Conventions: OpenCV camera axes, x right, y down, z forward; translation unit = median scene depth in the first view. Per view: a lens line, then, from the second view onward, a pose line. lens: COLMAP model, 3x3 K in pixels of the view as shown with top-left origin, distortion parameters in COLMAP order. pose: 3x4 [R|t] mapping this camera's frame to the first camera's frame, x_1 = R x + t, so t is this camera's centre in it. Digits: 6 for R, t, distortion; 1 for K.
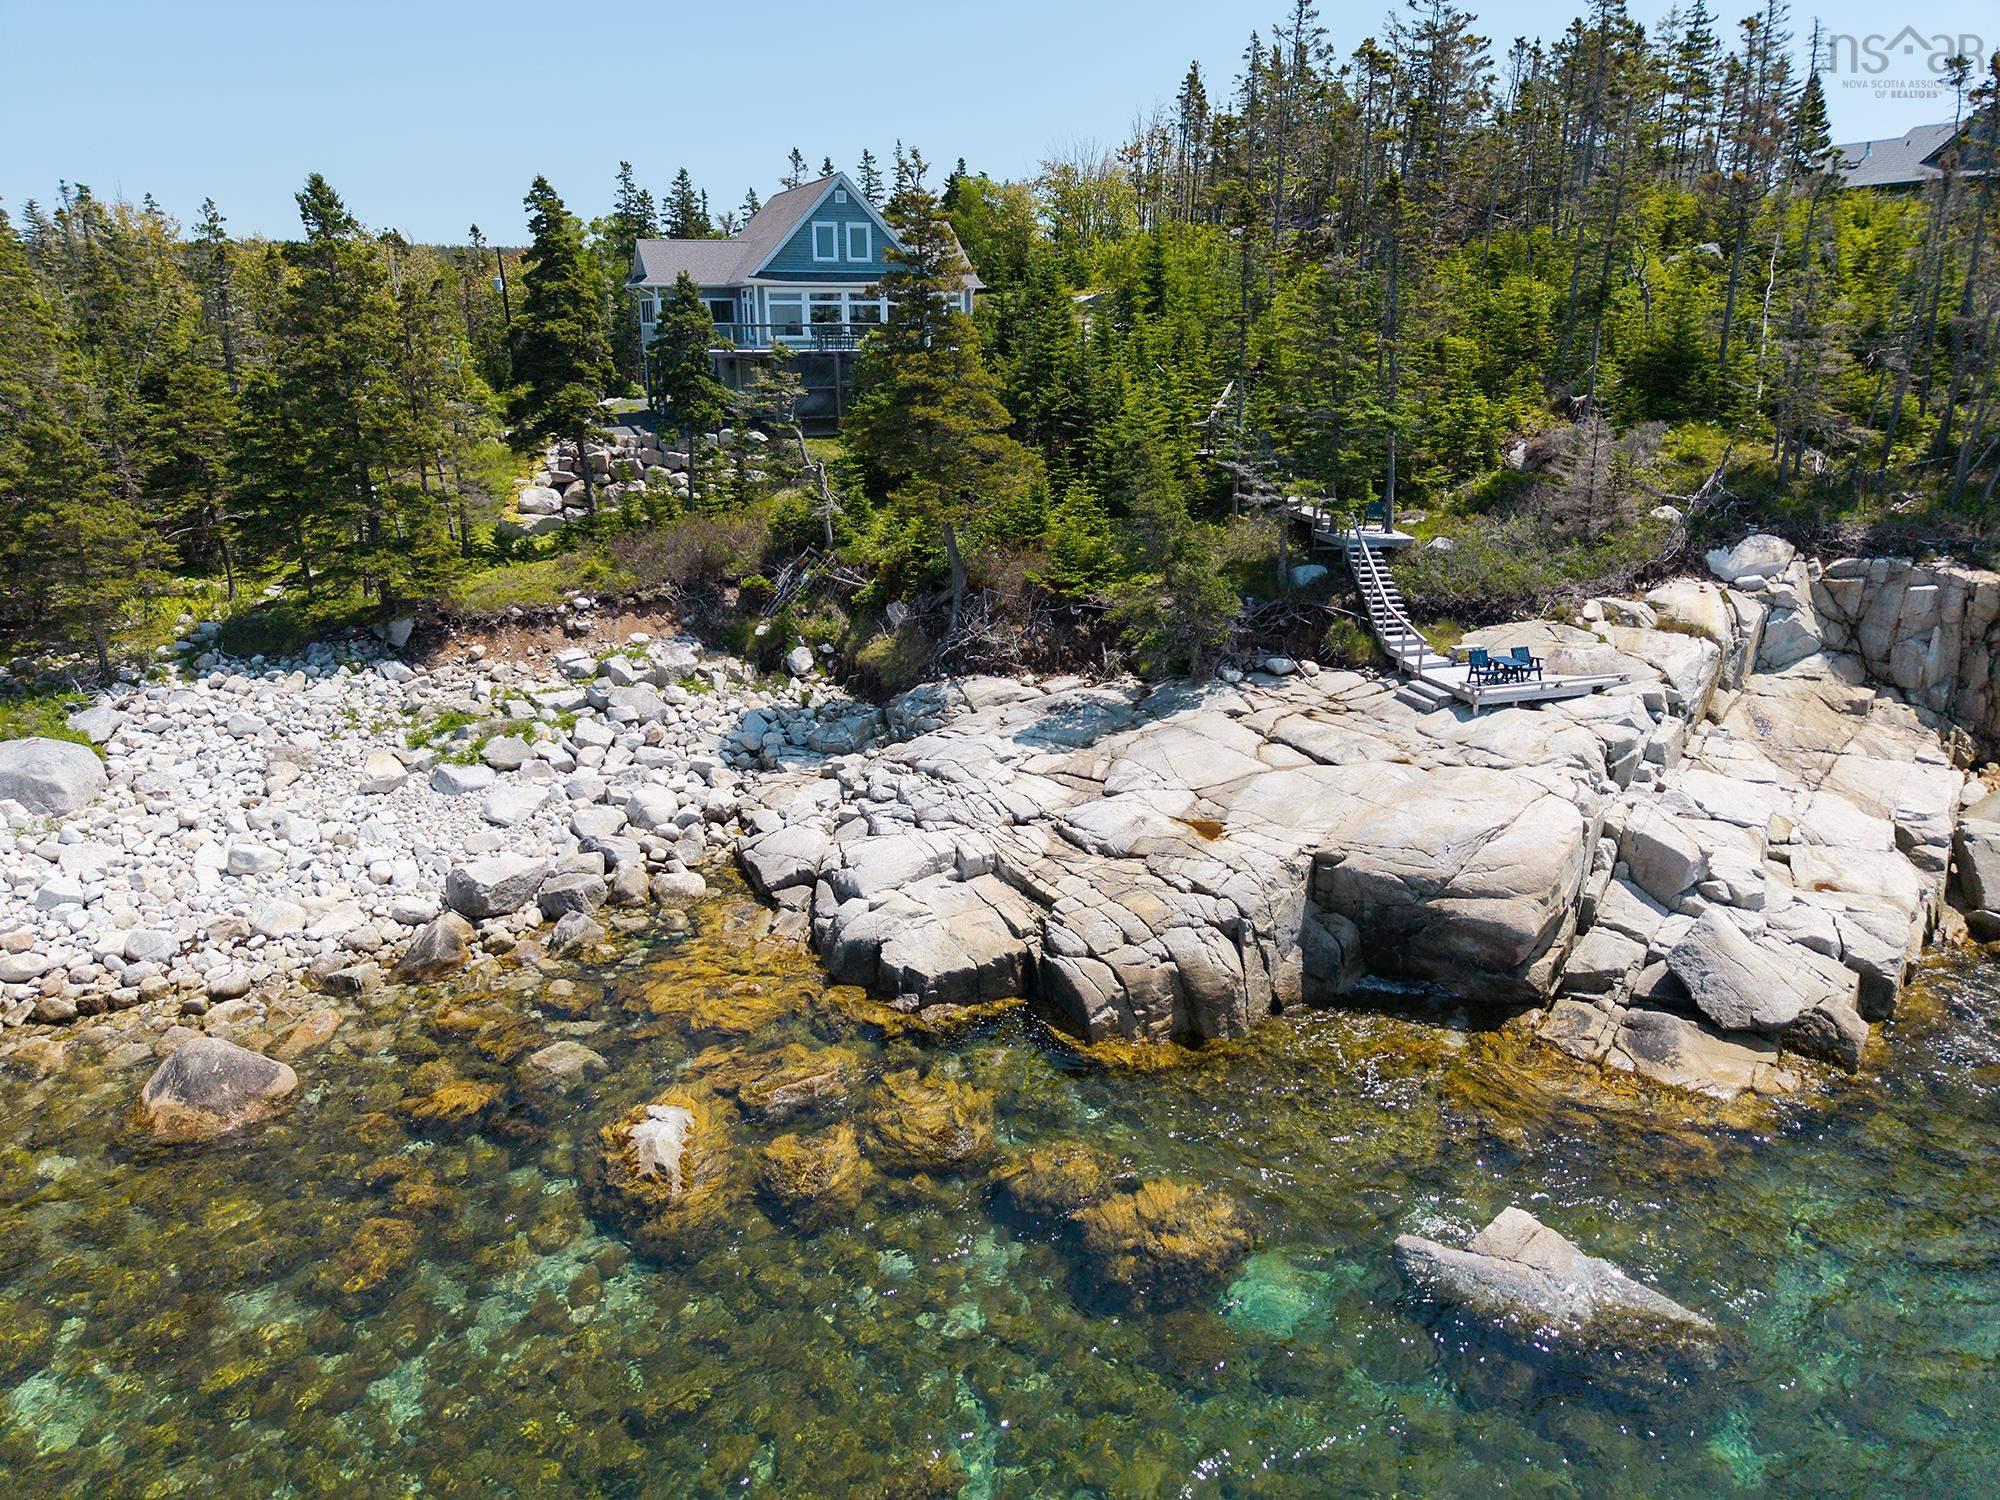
lens RADIAL K [[1331.9, 0, 1000.0], [0, 1331.9, 750.0], [0, 0, 1]] dist [0.032020, -0.030911]
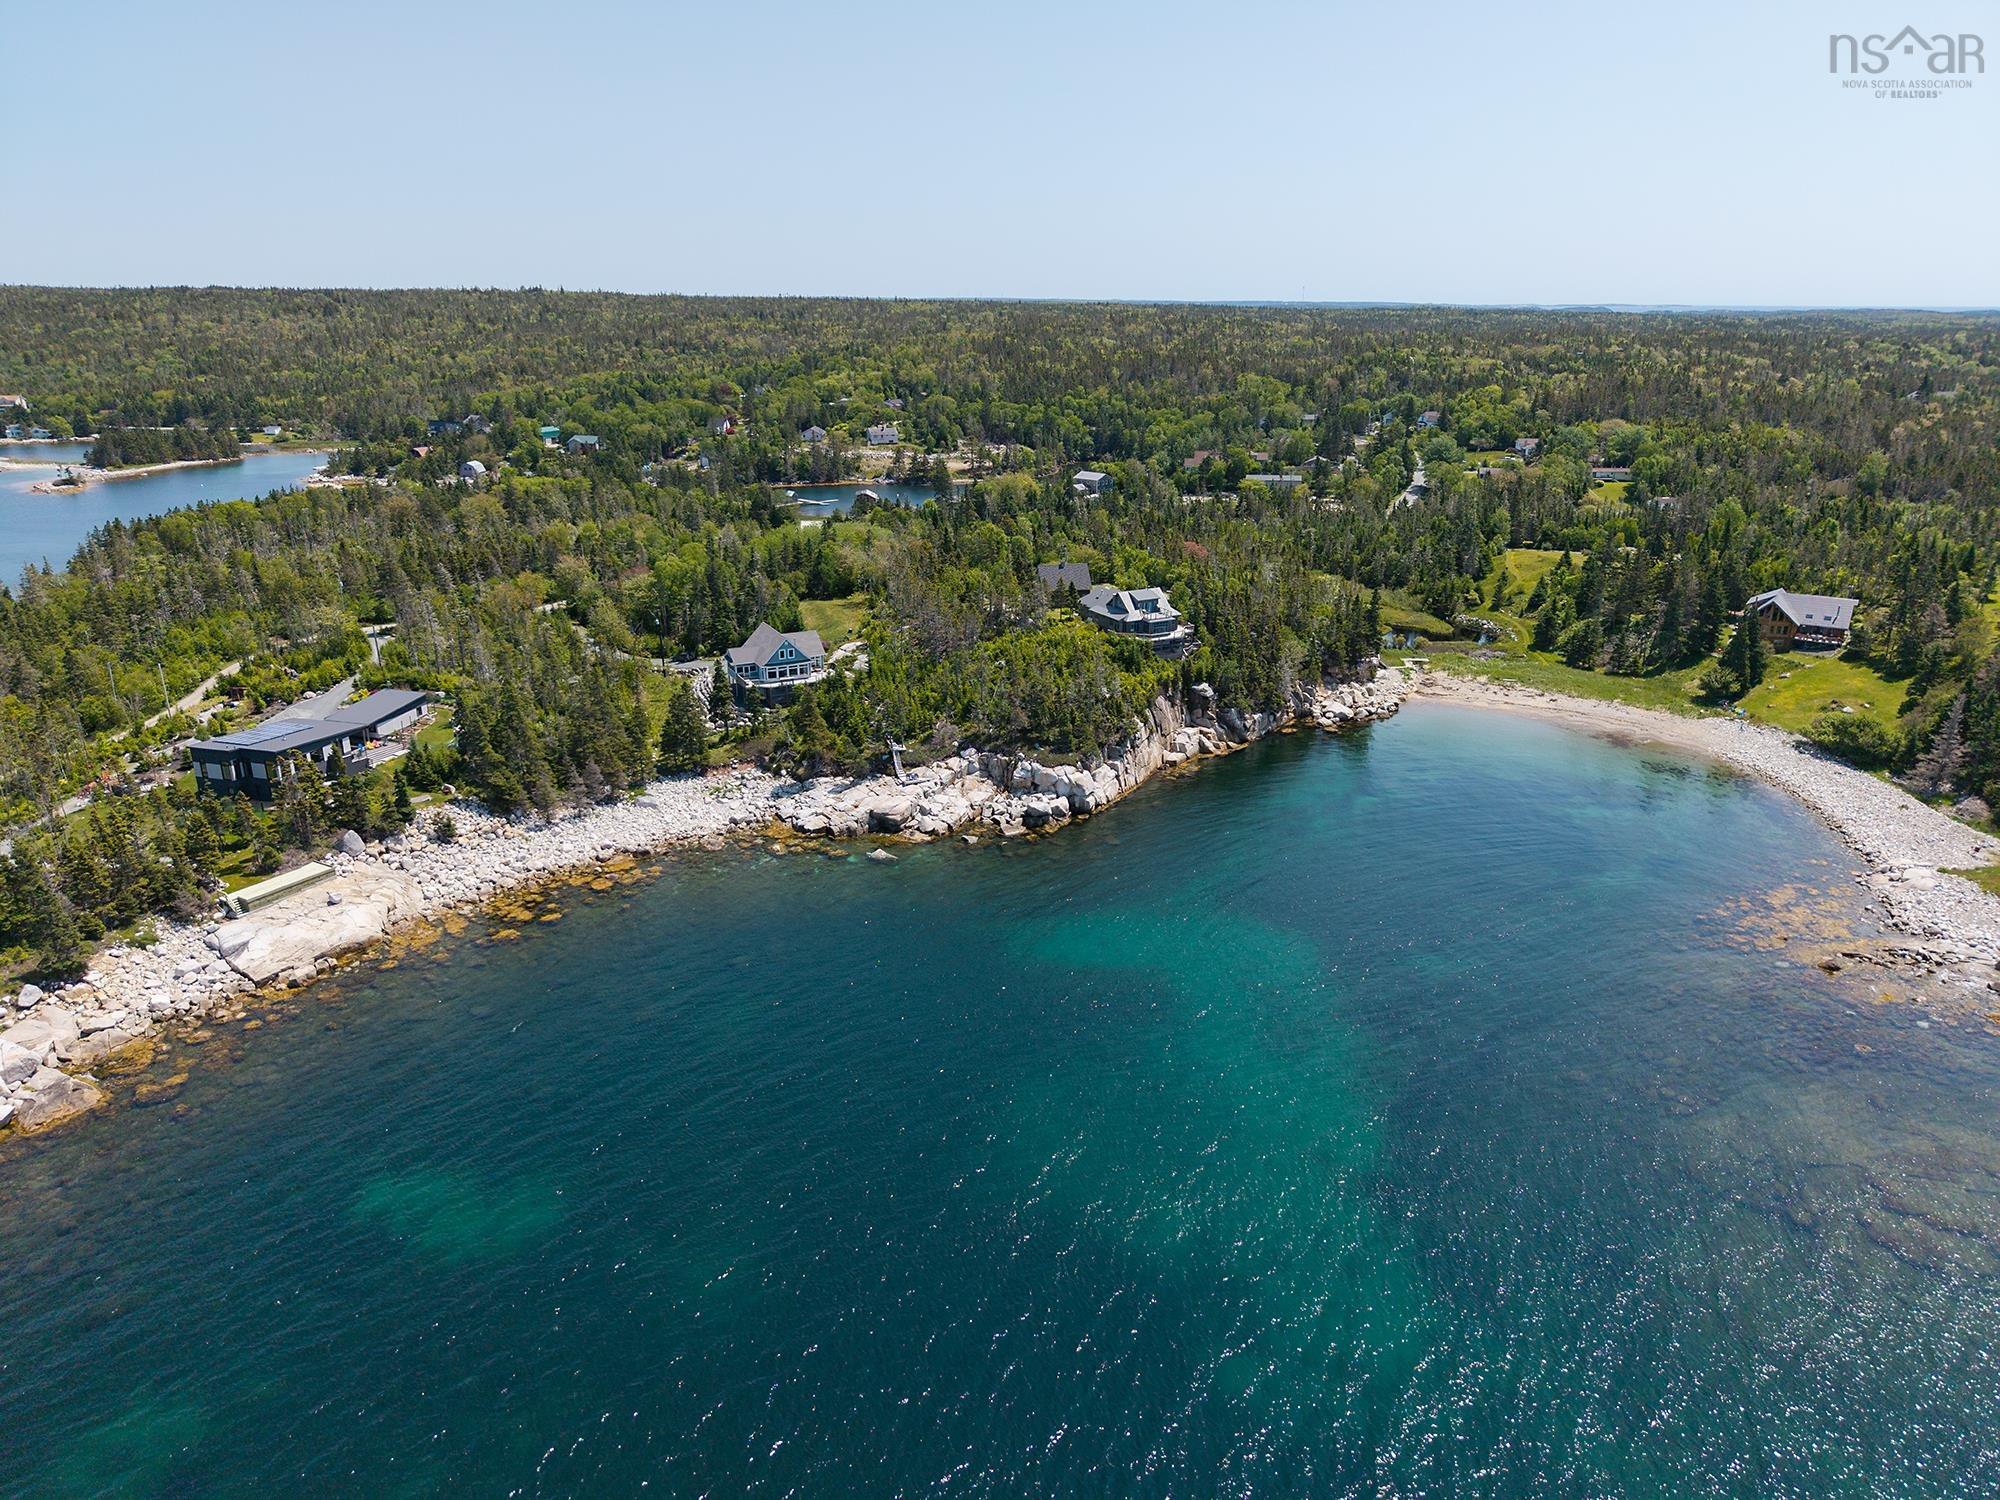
lens RADIAL K [[1240.2, 0, 1000.0], [0, 1240.2, 750.0], [0, 0, 1]] dist [-0.018972, -0.018638]
pose [[0.996296, -0.021627, 0.083221, 0.288672], [0.021548, 0.999766, 0.001852, -0.166173], [-0.083241, -0.000052, 0.996529, -3.996572]]
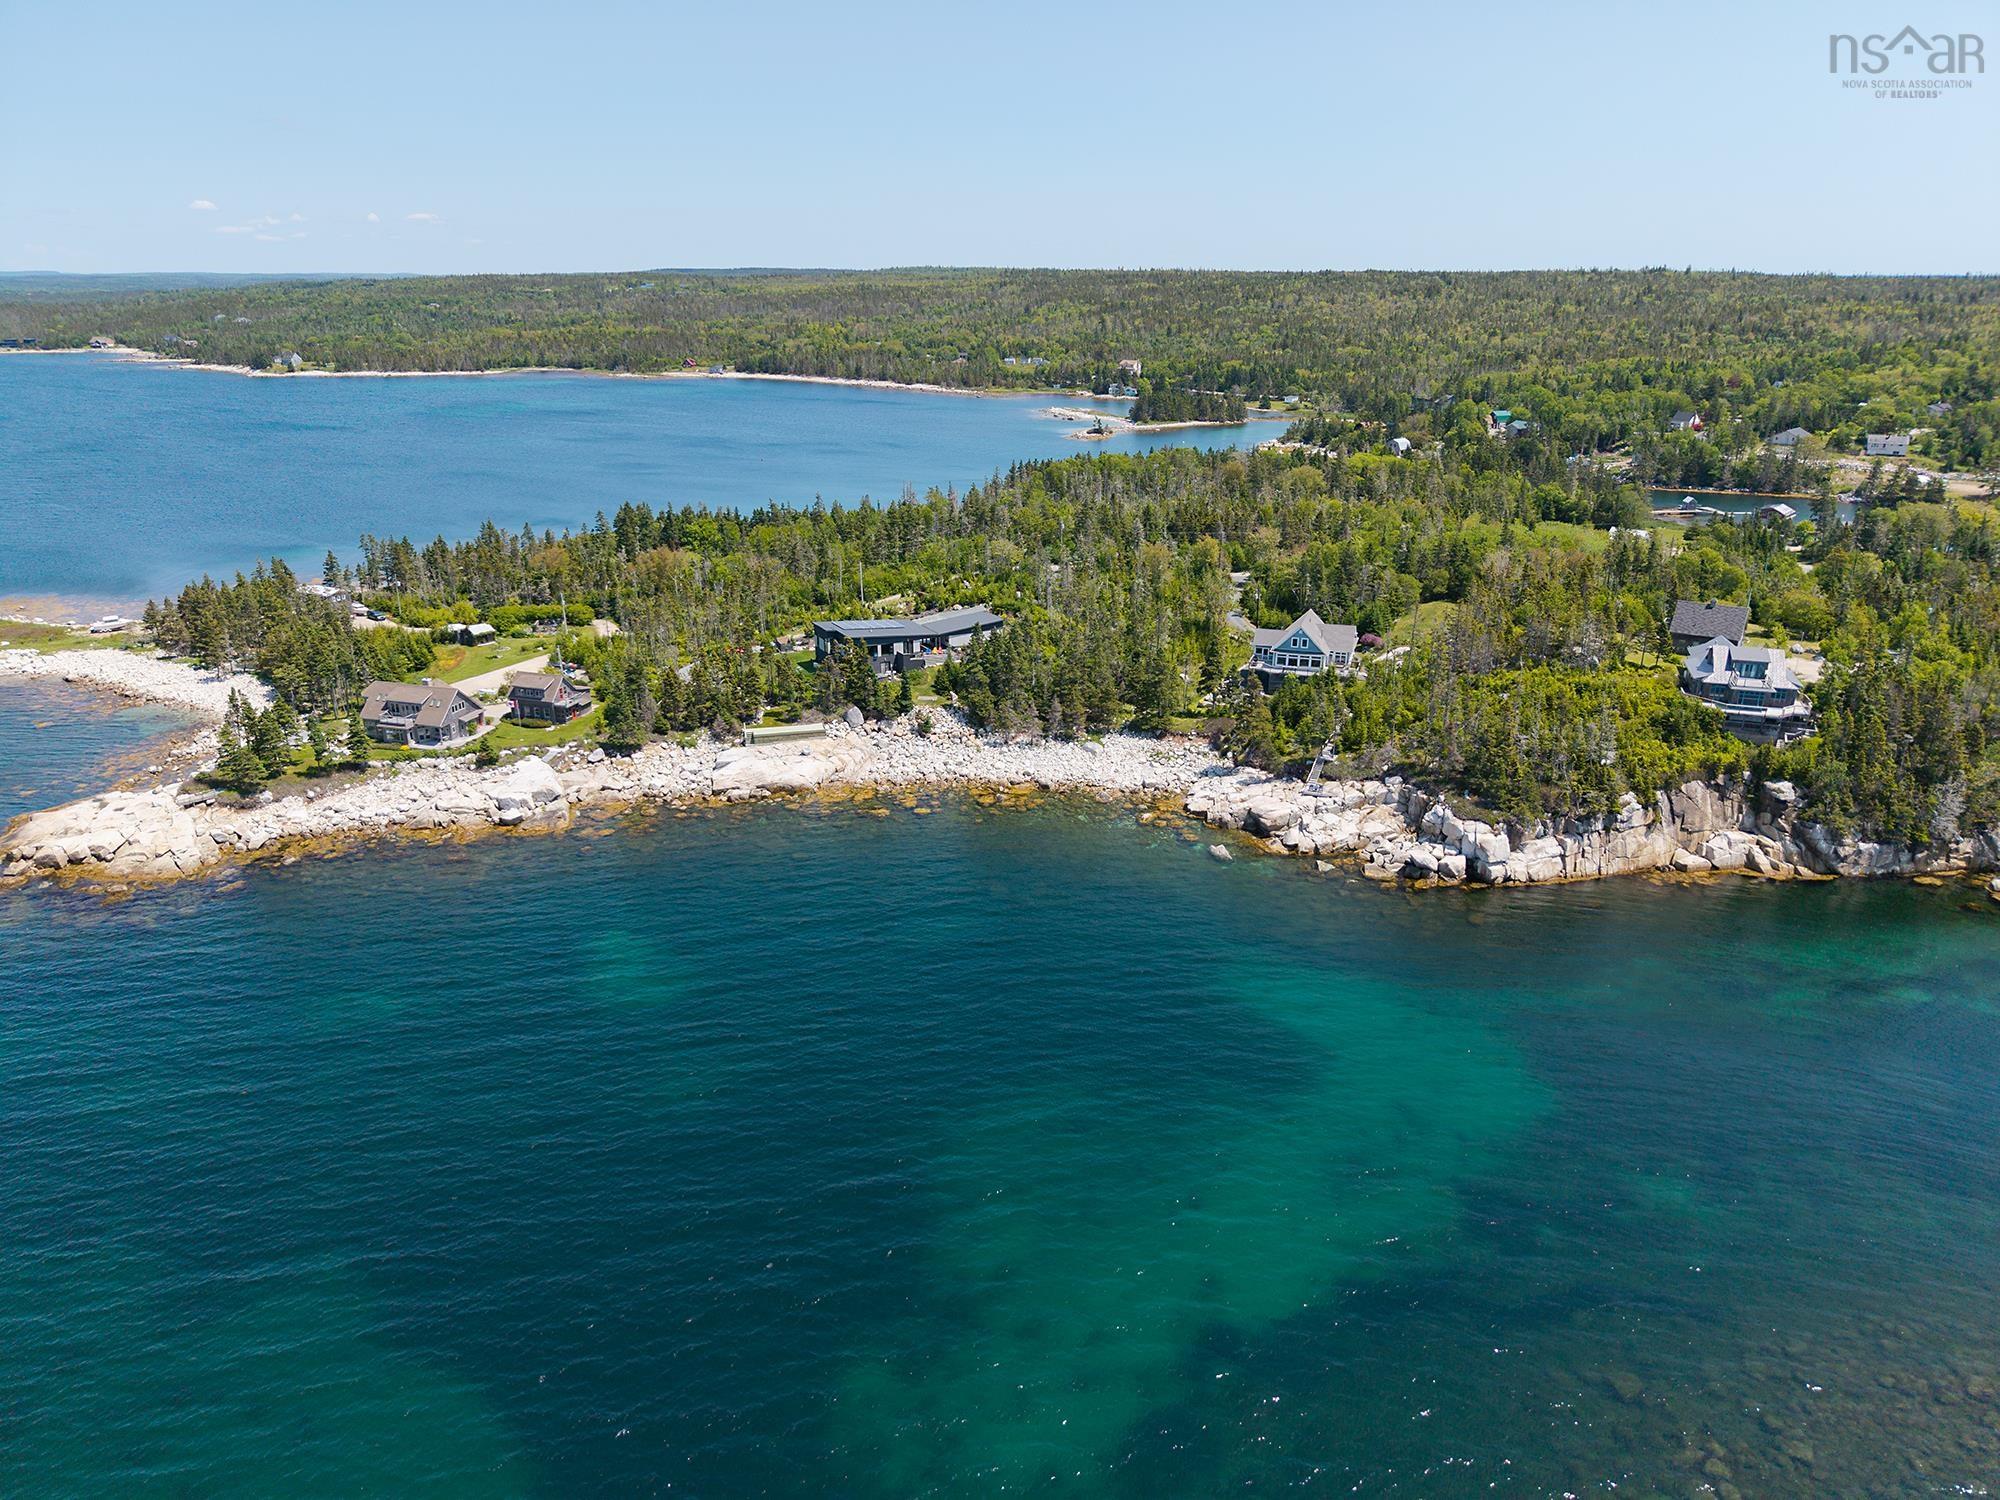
lens RADIAL K [[1240.2, 0, 1000.0], [0, 1240.2, 750.0], [0, 0, 1]] dist [-0.018972, -0.018638]
pose [[0.752573, 0.218687, -0.621135, 2.286754], [-0.208439, 0.973855, 0.090325, -0.367959], [0.624649, 0.061493, 0.778481, -3.391278]]
